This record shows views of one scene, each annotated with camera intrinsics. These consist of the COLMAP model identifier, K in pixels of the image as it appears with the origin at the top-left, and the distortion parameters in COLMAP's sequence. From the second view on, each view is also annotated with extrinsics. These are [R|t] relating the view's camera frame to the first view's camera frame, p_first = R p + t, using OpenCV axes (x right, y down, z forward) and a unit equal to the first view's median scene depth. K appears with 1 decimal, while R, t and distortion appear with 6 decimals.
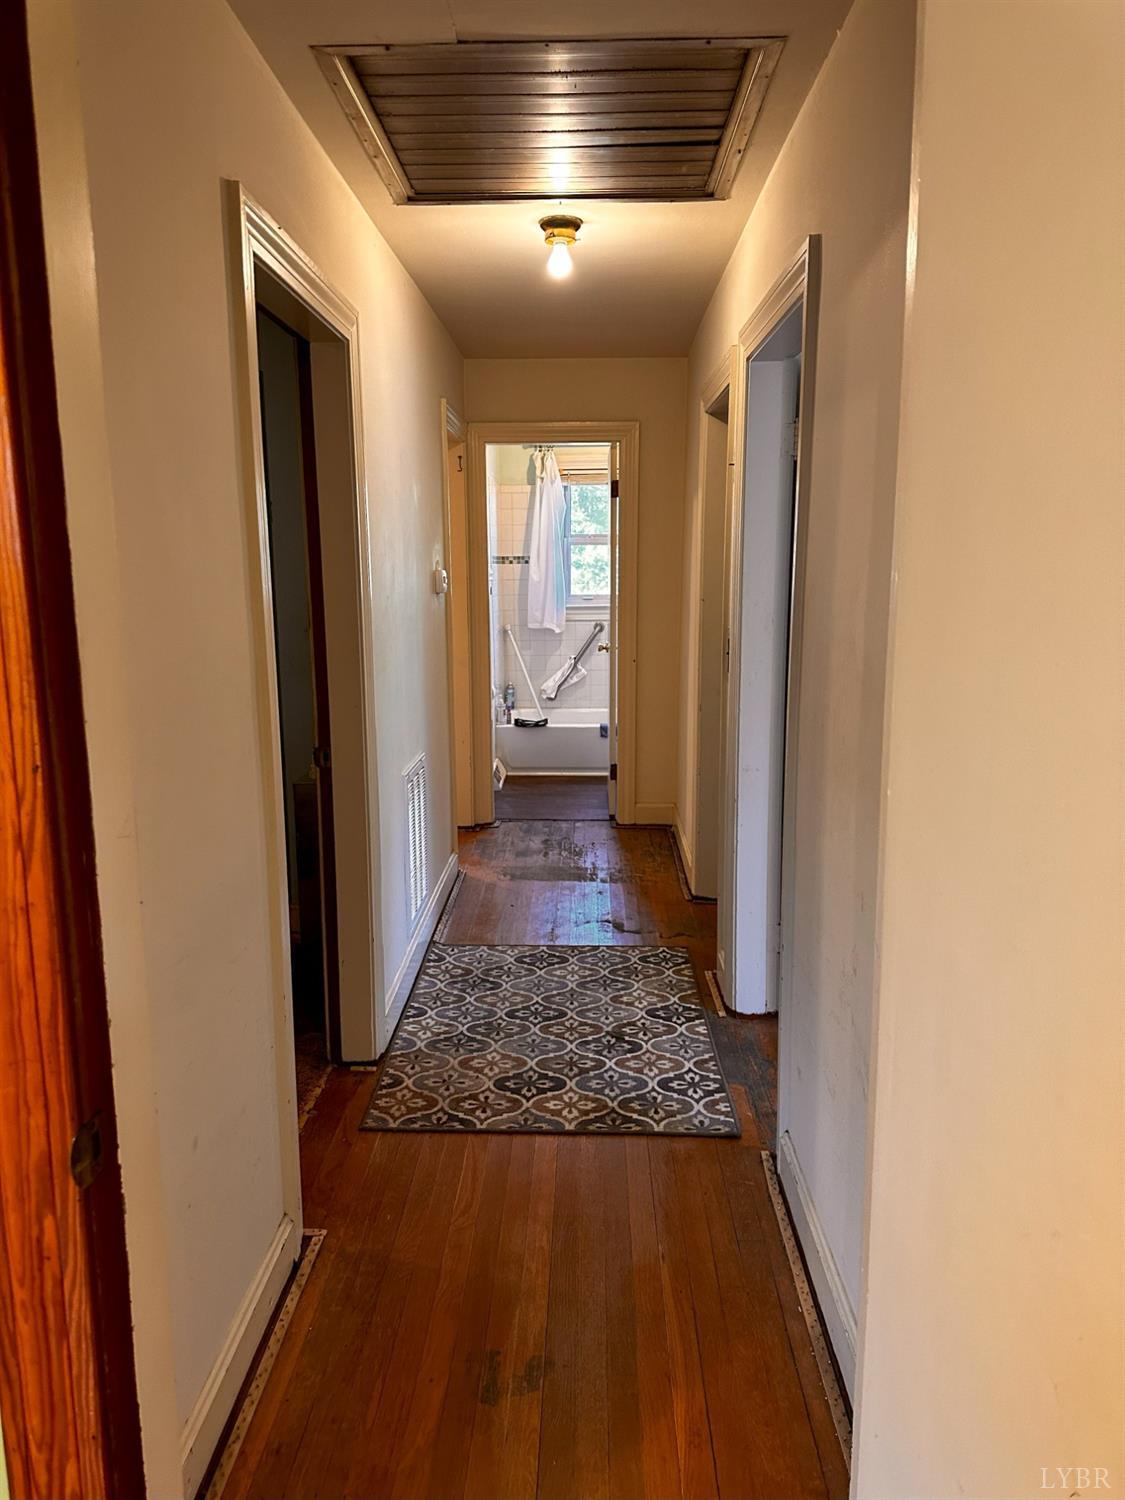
lens RADIAL K [[1036.3, 0, 562.5], [0, 1036.3, 750.0], [0, 0, 1]] dist [0.098865, -0.125357]
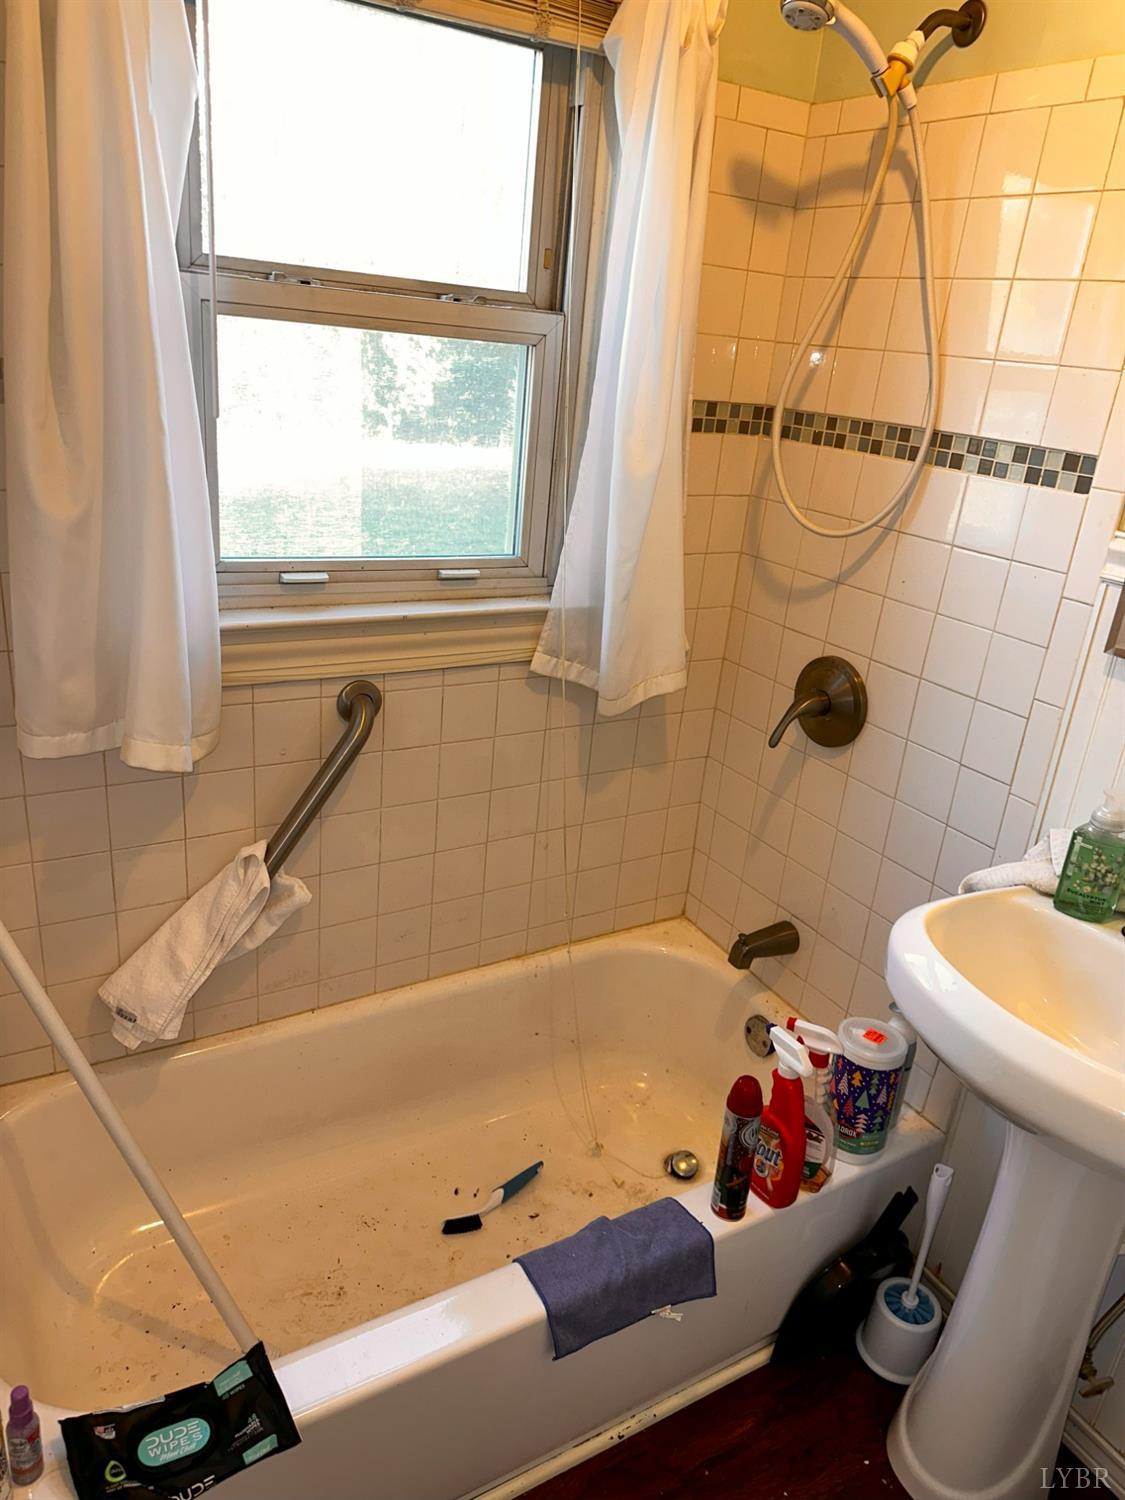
lens RADIAL K [[1036.3, 0, 562.5], [0, 1036.3, 750.0], [0, 0, 1]] dist [0.098865, -0.125357]
pose [[0.823768, -0.122558, 0.553522, -0.114885], [-0.000205, 0.976289, 0.216469, -0.318433], [-0.566928, -0.178434, 0.804211, 1.582853]]
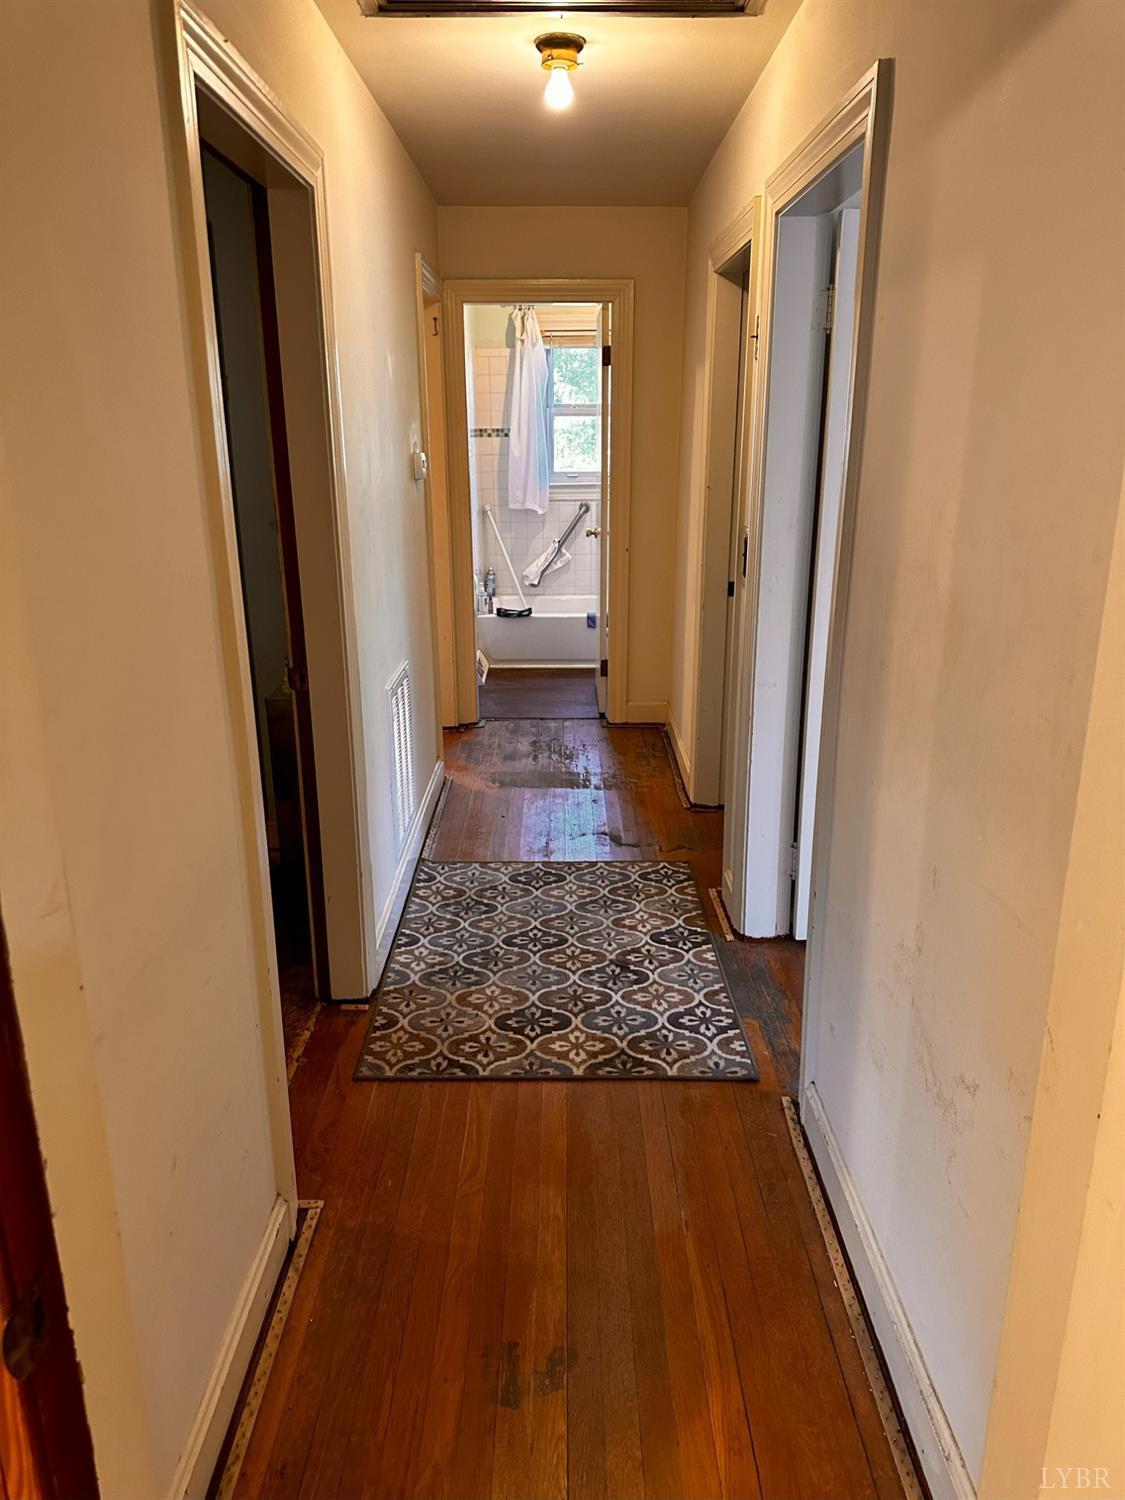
lens RADIAL K [[1025.6, 0, 562.5], [0, 1025.6, 750.0], [0, 0, 1]] dist [0.111864, -0.133234]
pose [[0.999565, -0.007758, 0.028453, -0.026154], [0.004090, 0.991923, 0.126774, -0.038538], [-0.029206, -0.126602, 0.991524, 0.093836]]
